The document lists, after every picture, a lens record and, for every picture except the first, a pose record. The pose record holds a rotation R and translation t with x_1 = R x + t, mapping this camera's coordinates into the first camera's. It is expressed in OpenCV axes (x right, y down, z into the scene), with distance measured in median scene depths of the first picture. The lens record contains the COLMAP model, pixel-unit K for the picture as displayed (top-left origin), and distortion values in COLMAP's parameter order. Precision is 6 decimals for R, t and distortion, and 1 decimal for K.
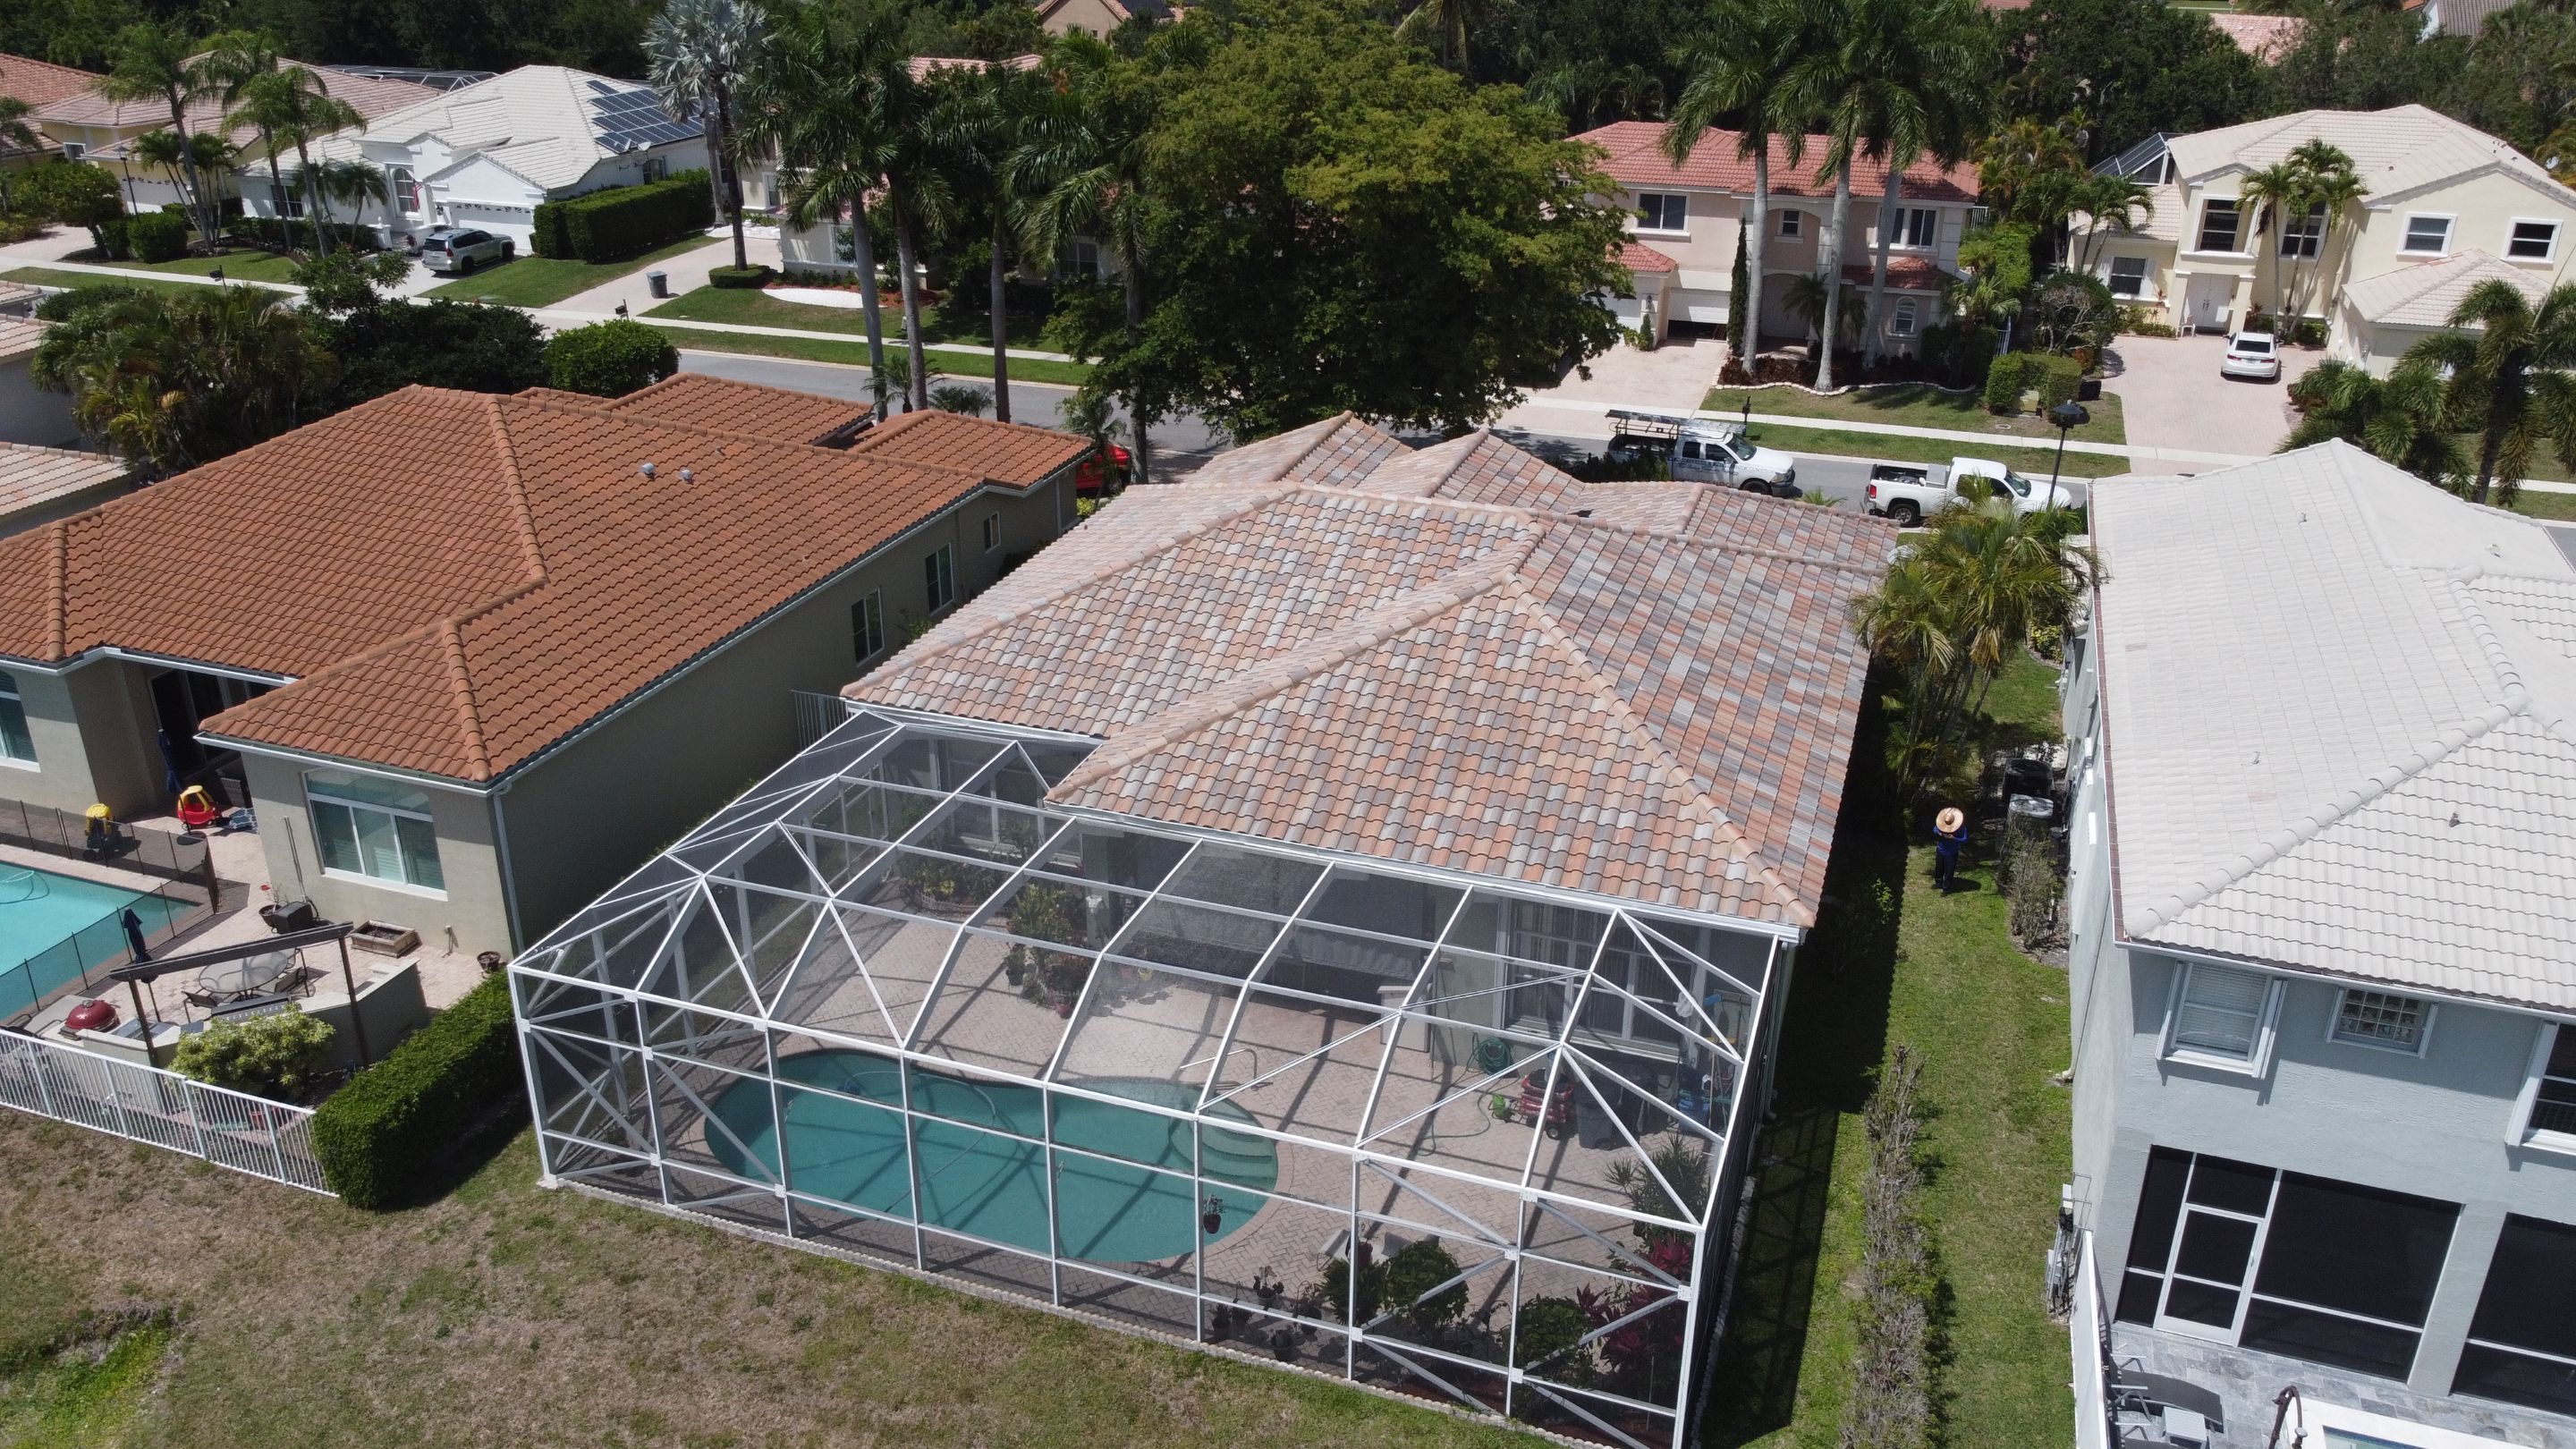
lens RADIAL K [[1941.5, 0, 1288.9], [0, 1941.5, 728.4], [0, 0, 1]] dist [0.002570, -0.010221]
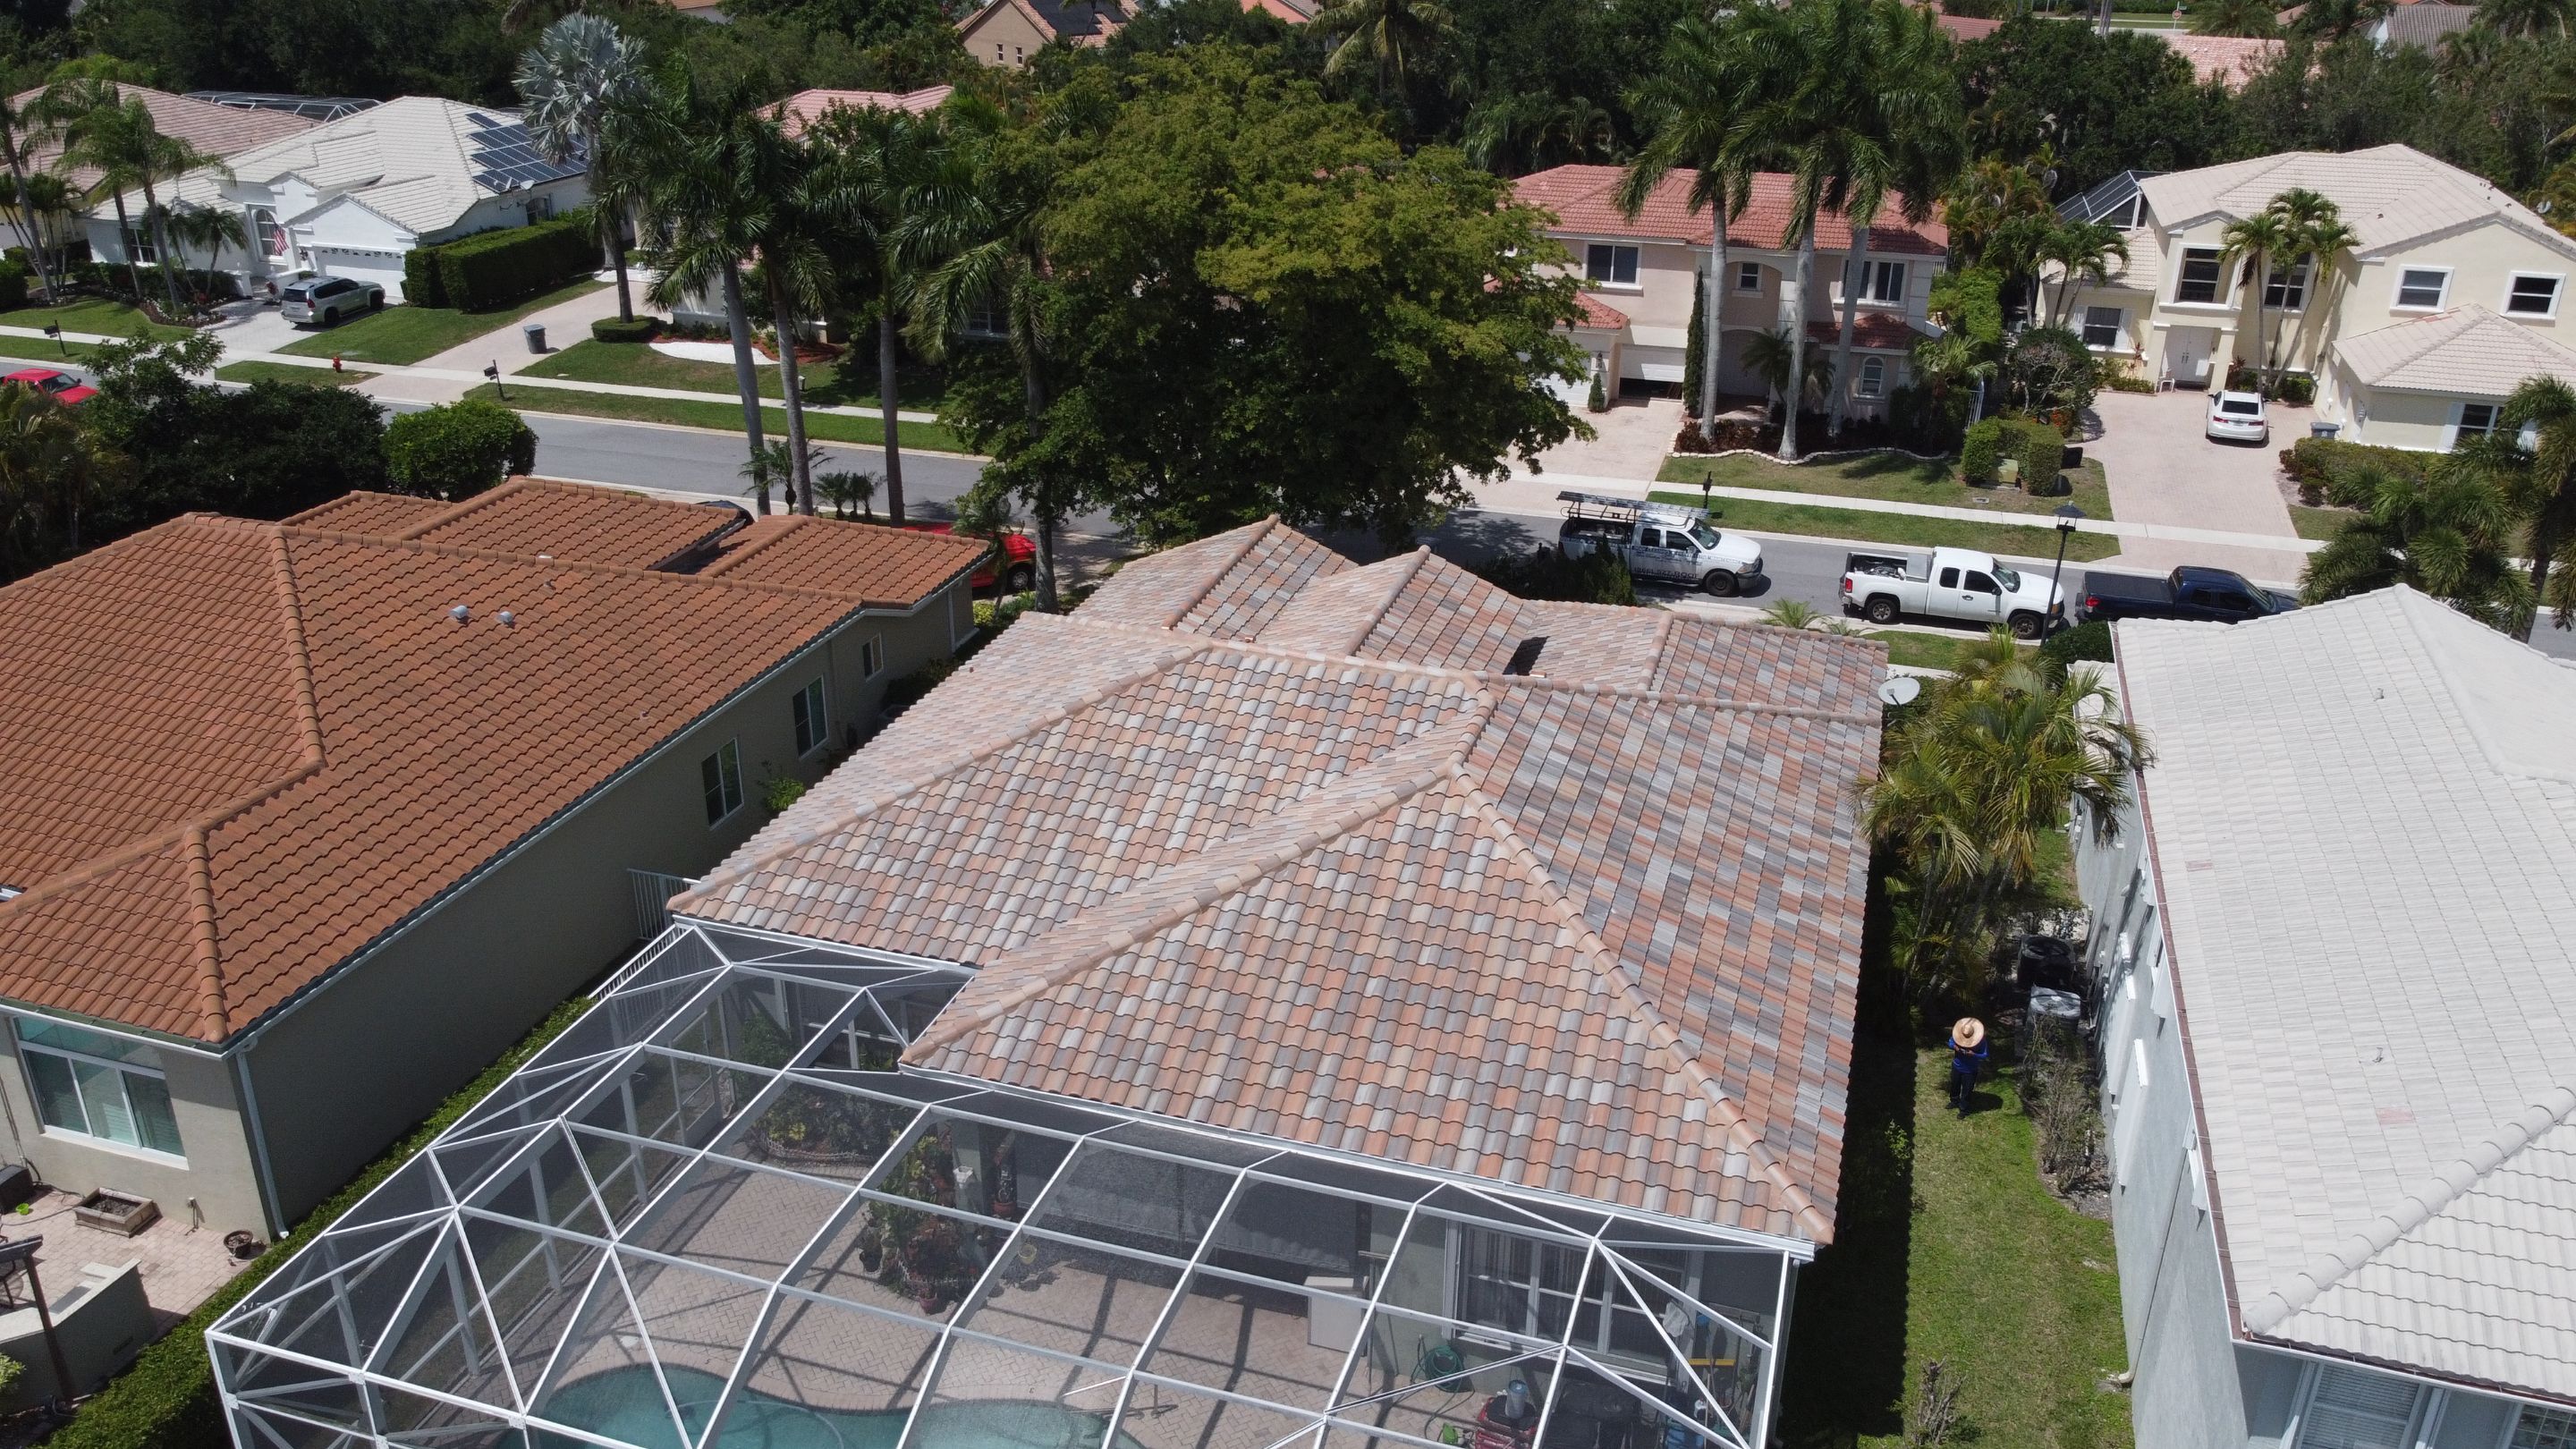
lens RADIAL K [[1941.5, 0, 1289.3], [0, 1941.5, 727.9], [0, 0, 1]] dist [0.002570, -0.010221]
pose [[0.999535, -0.010297, 0.028689, 0.016047], [0.010325, 0.999946, -0.000815, -0.091900], [-0.028679, 0.001111, 0.999588, 0.148527]]
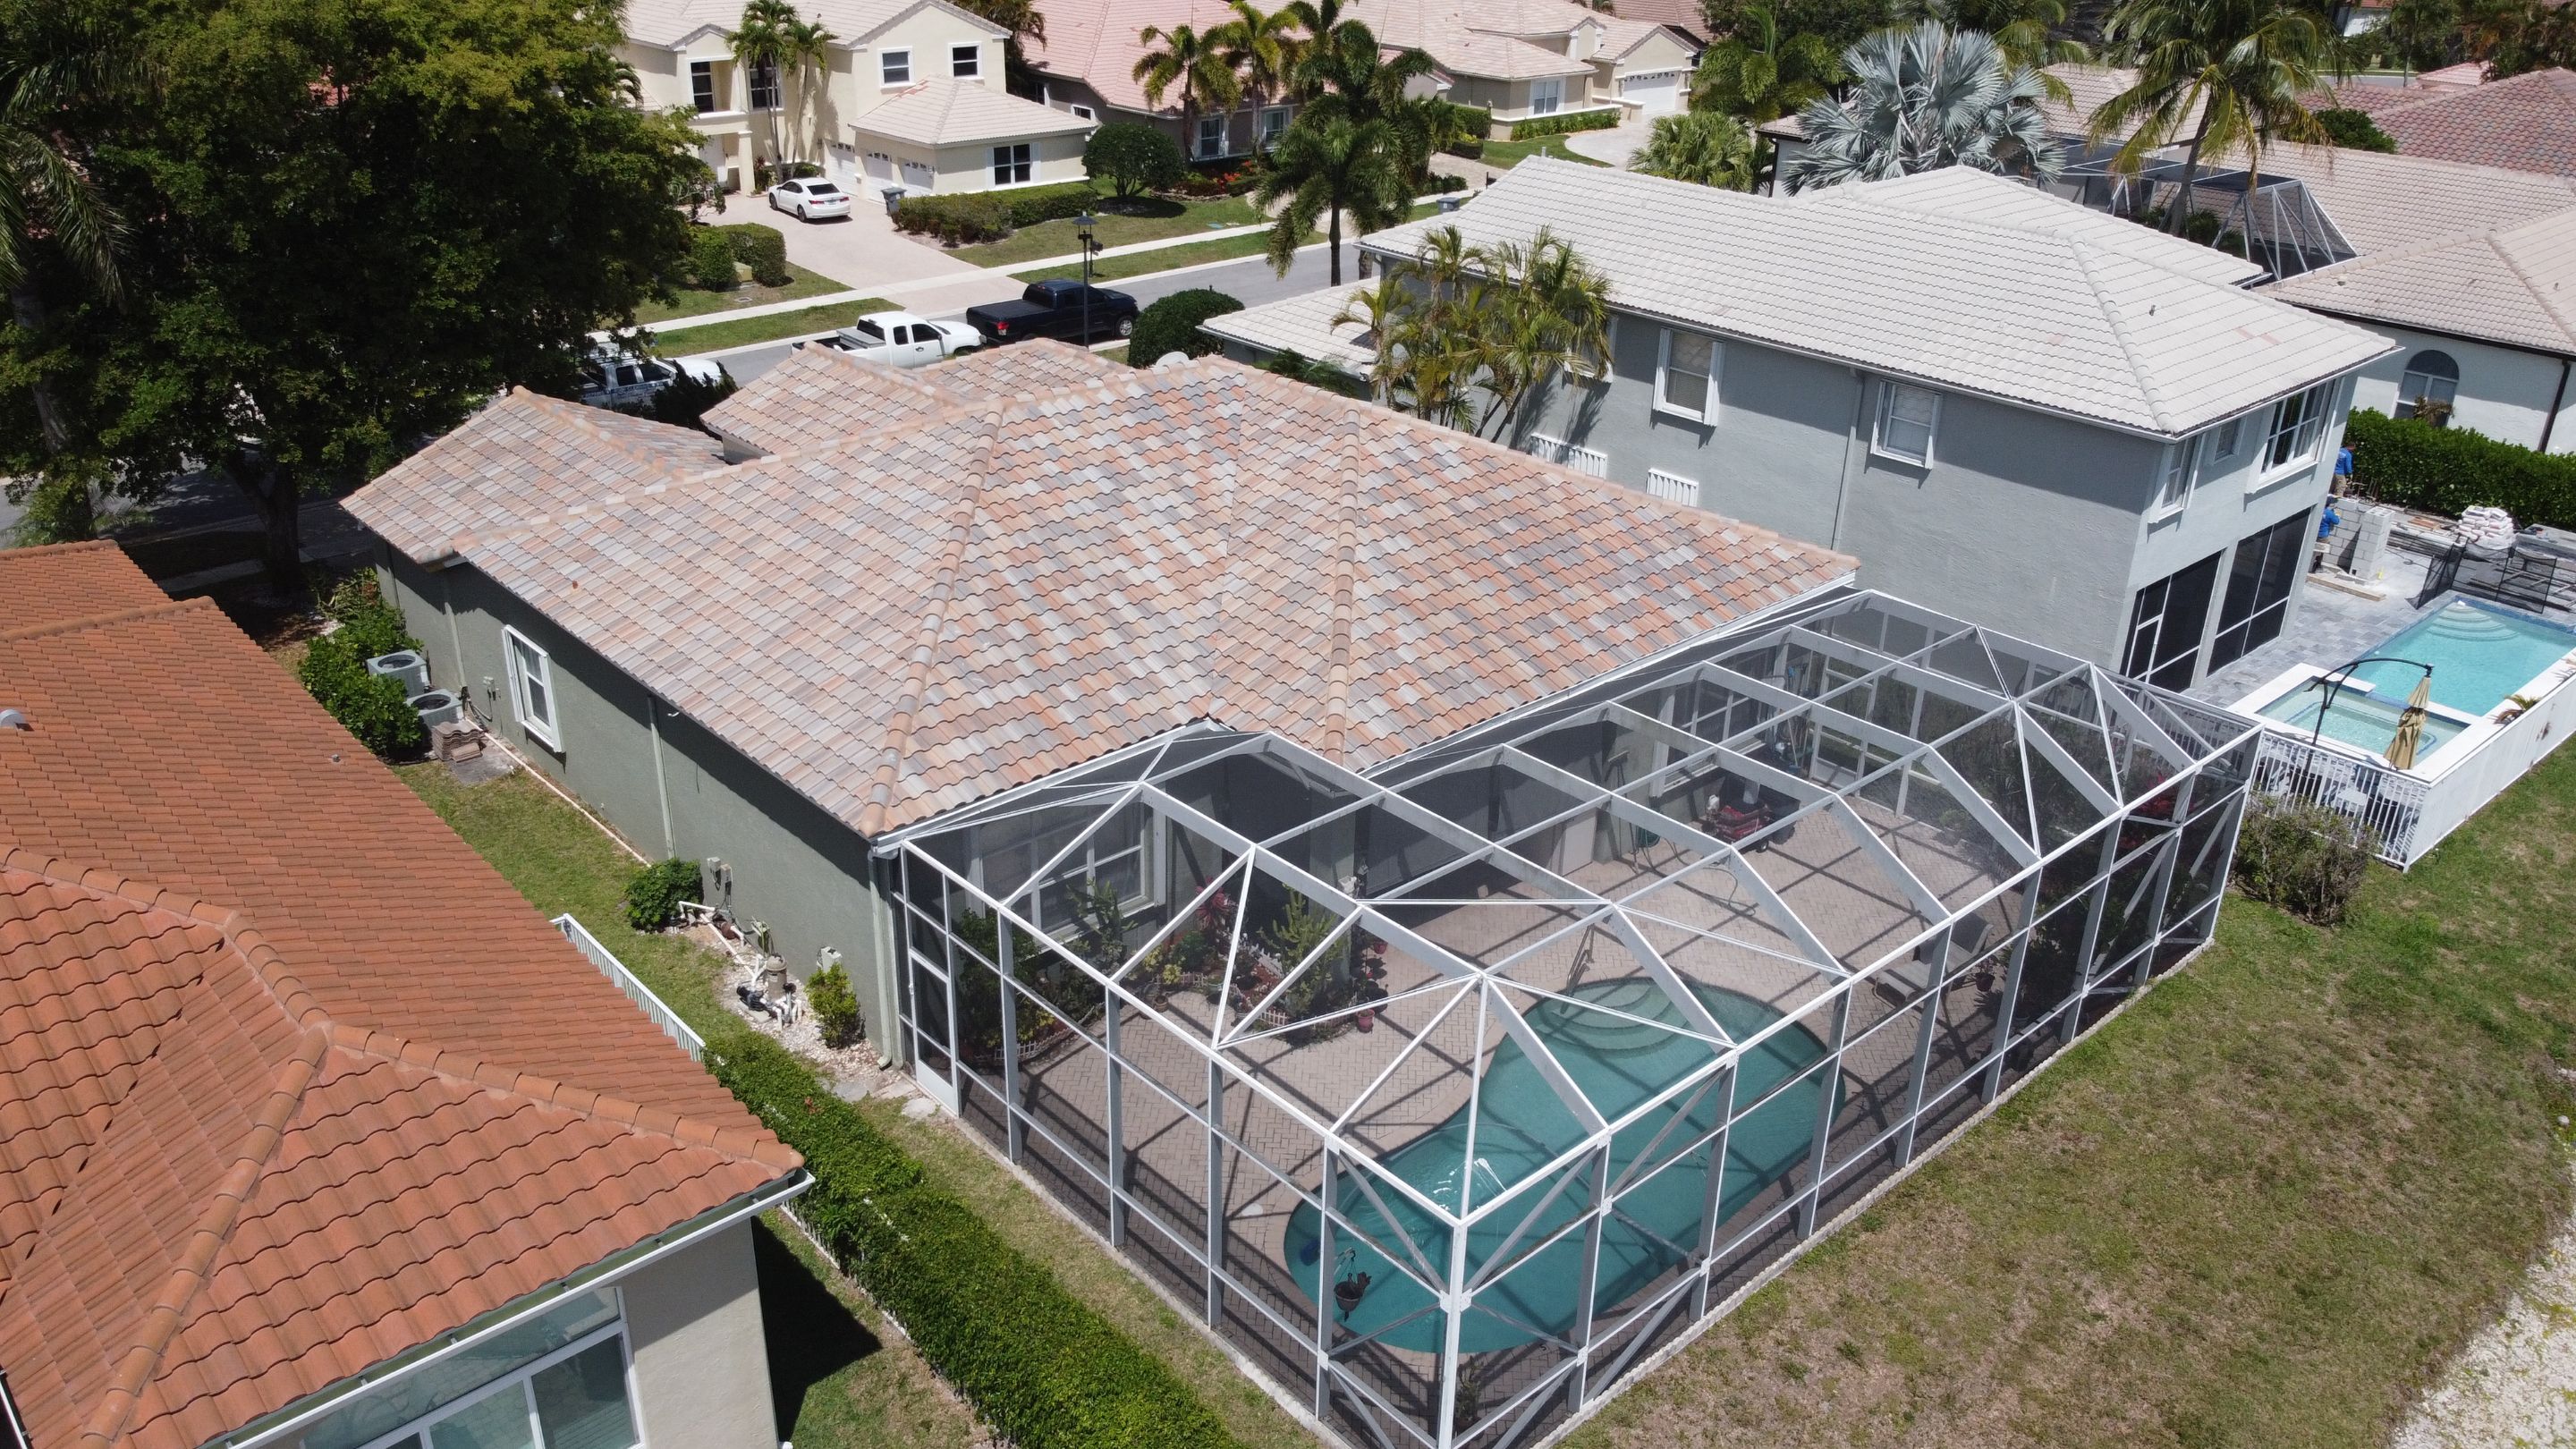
lens RADIAL K [[1941.5, 0, 1280.7], [0, 1941.5, 713.7], [0, 0, 1]] dist [0.002570, -0.010221]
pose [[0.477107, -0.368250, 0.797973, -0.678963], [0.348812, 0.912746, 0.212661, -0.147636], [-0.806659, 0.176880, 0.563928, 0.500995]]
